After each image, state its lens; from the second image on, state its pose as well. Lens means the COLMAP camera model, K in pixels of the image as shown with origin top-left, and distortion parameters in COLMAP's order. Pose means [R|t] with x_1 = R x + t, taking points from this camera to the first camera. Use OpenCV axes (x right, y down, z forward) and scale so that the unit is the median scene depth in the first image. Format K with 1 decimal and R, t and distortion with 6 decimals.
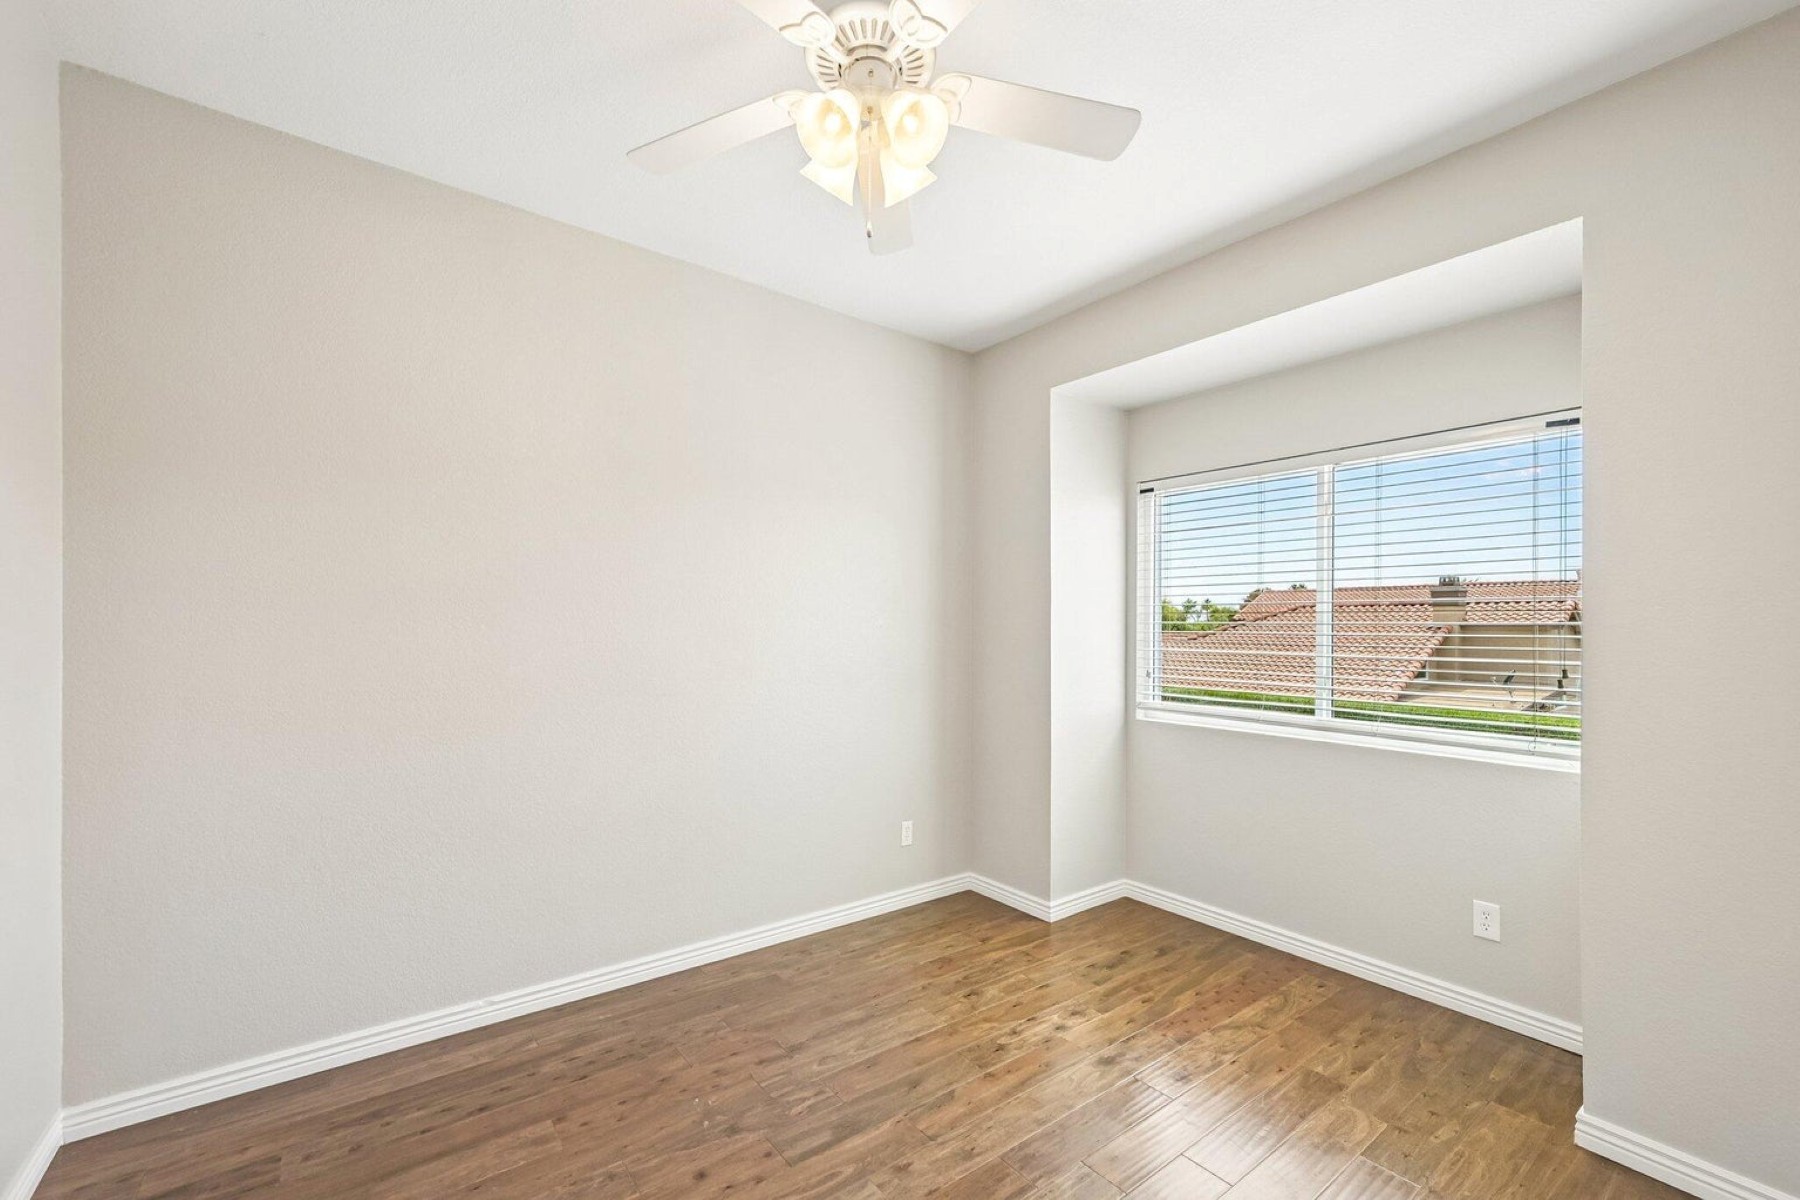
lens RADIAL K [[726.7, 0, 895.9], [0, 726.7, 637.6], [0, 0, 1]] dist [-0.000797, -0.000237]
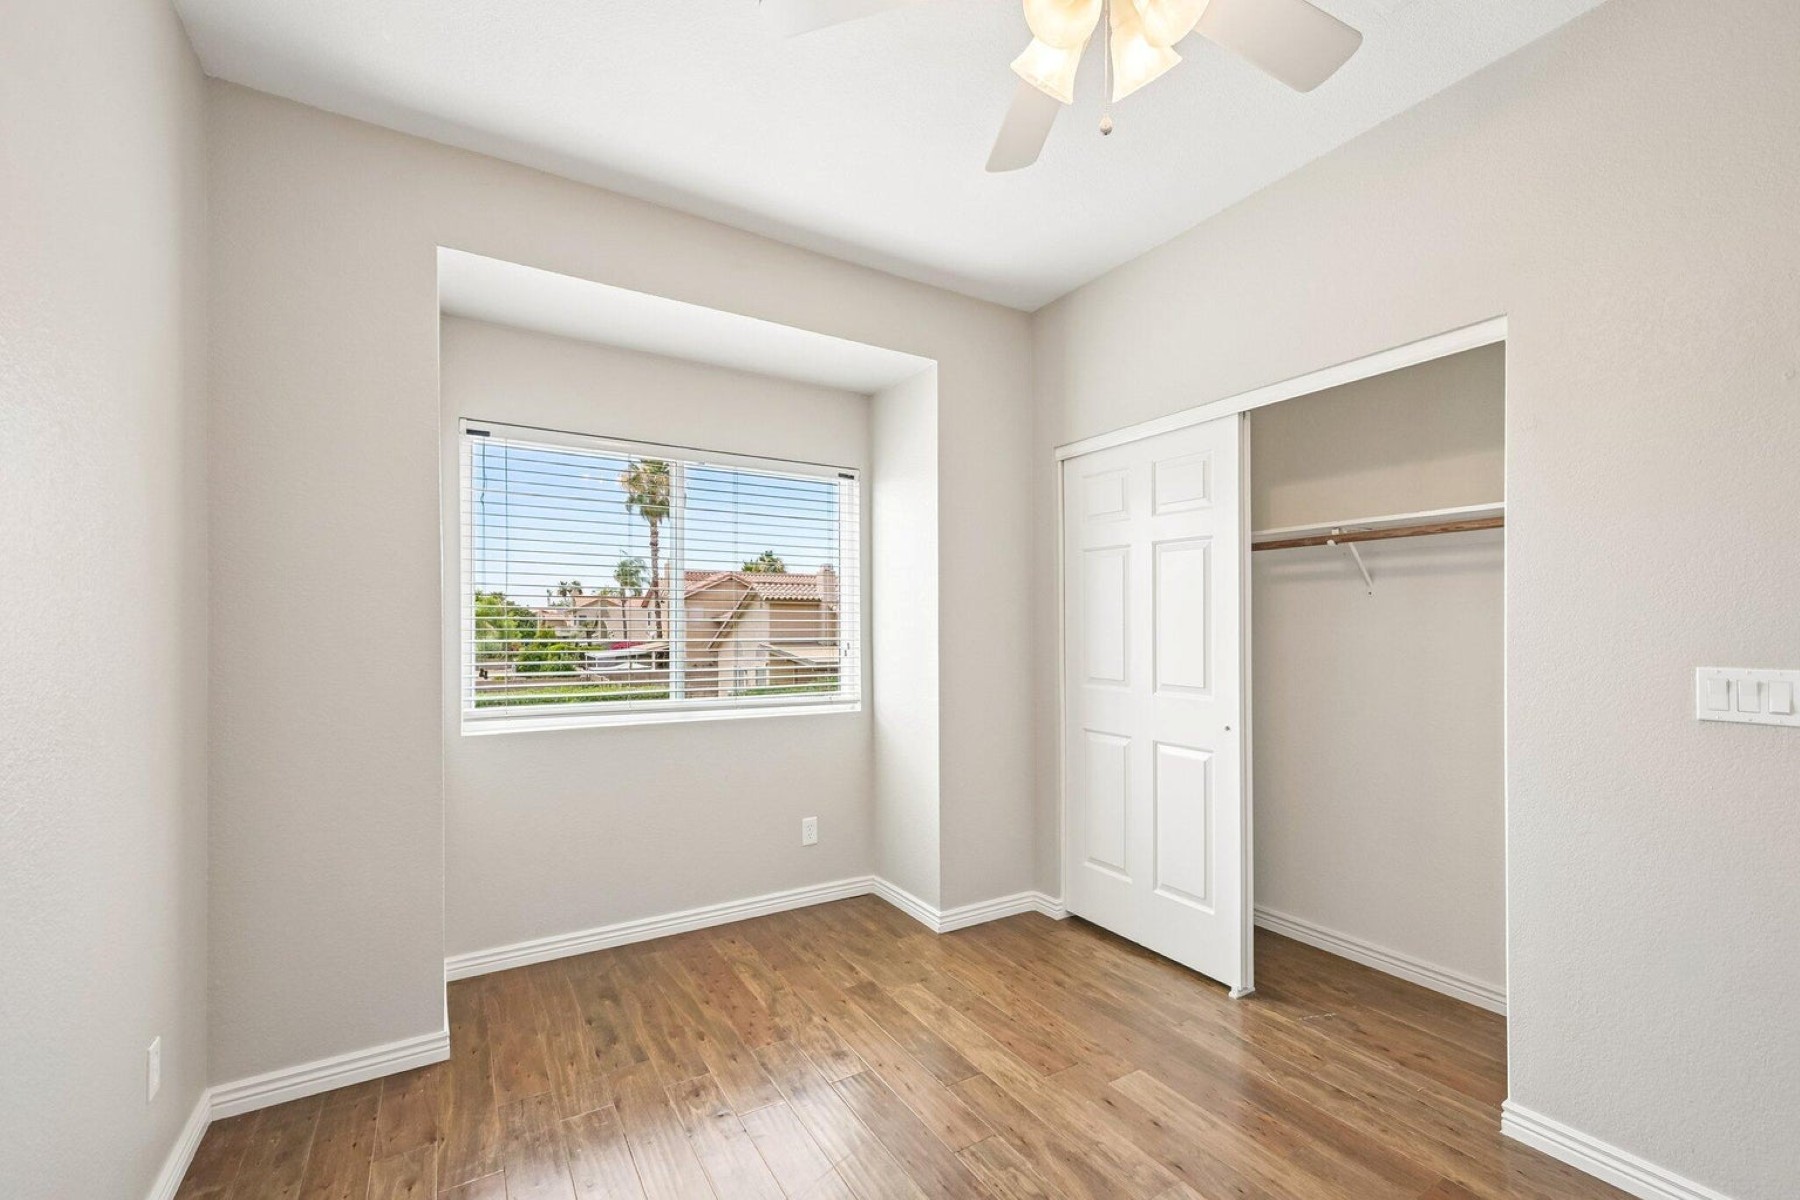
lens RADIAL K [[736.5, 0, 896.6], [0, 736.5, 618.6], [0, 0, 1]] dist [-0.041299, 0.019391]
pose [[0.114273, -0.005209, 0.993436, -0.513528], [0.013069, 0.999908, 0.003740, -0.007728], [-0.993363, 0.012556, 0.114330, 0.673180]]
